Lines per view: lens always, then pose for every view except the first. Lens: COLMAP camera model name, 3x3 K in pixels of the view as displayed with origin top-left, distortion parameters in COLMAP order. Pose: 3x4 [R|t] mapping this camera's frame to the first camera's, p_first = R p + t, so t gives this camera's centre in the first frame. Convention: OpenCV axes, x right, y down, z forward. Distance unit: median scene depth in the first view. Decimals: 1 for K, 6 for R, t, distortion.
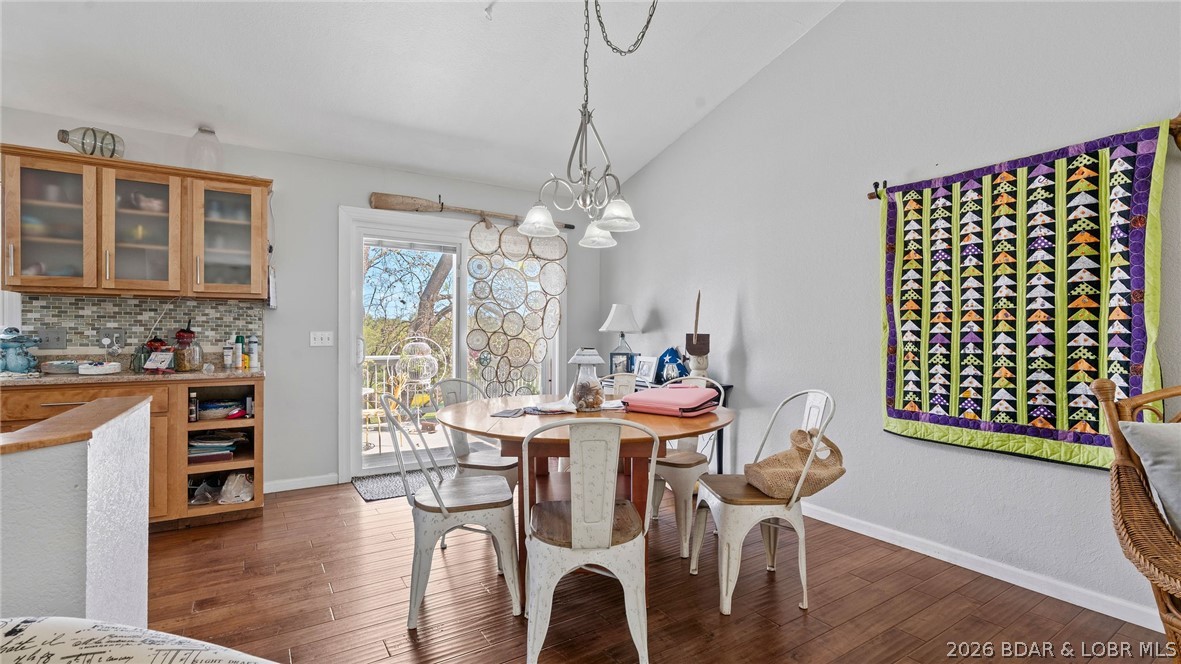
lens RADIAL K [[530.5, 0, 590.8], [0, 530.5, 333.5], [0, 0, 1]] dist [-0.020472, 0.006773]
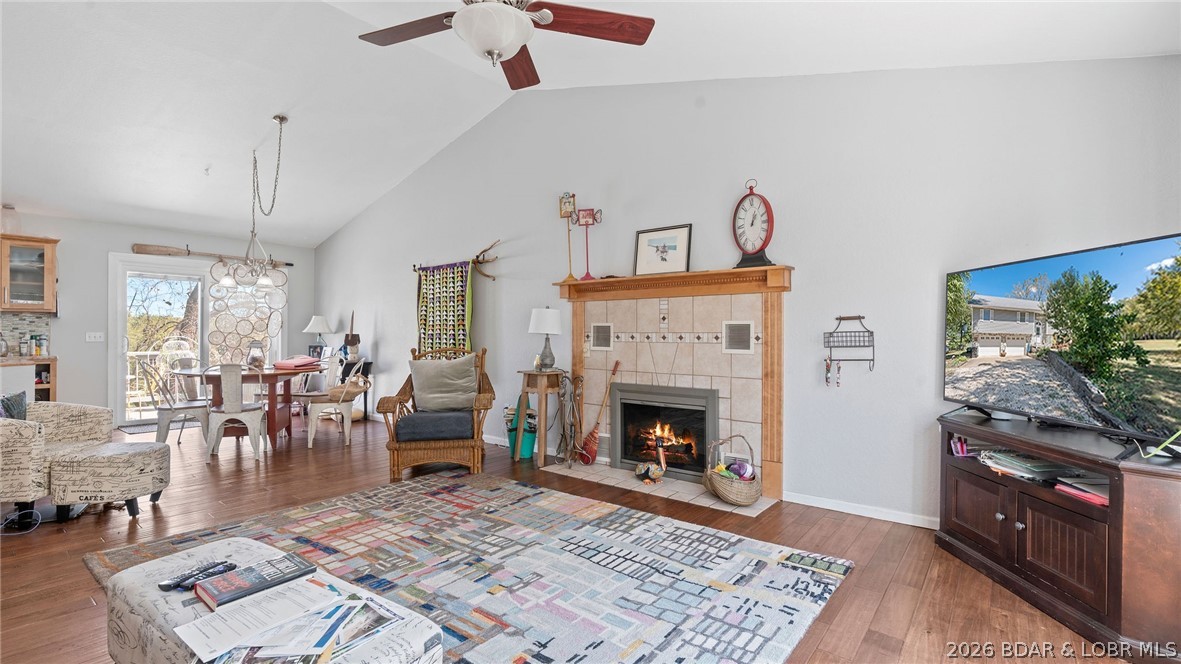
lens RADIAL K [[530.5, 0, 590.8], [0, 530.5, 333.5], [0, 0, 1]] dist [-0.020472, 0.006773]
pose [[0.946779, 0.001419, 0.321882, 0.418358], [-0.001078, 0.999999, -0.001237, -0.000110], [-0.321883, 0.000824, 0.946779, -1.033617]]
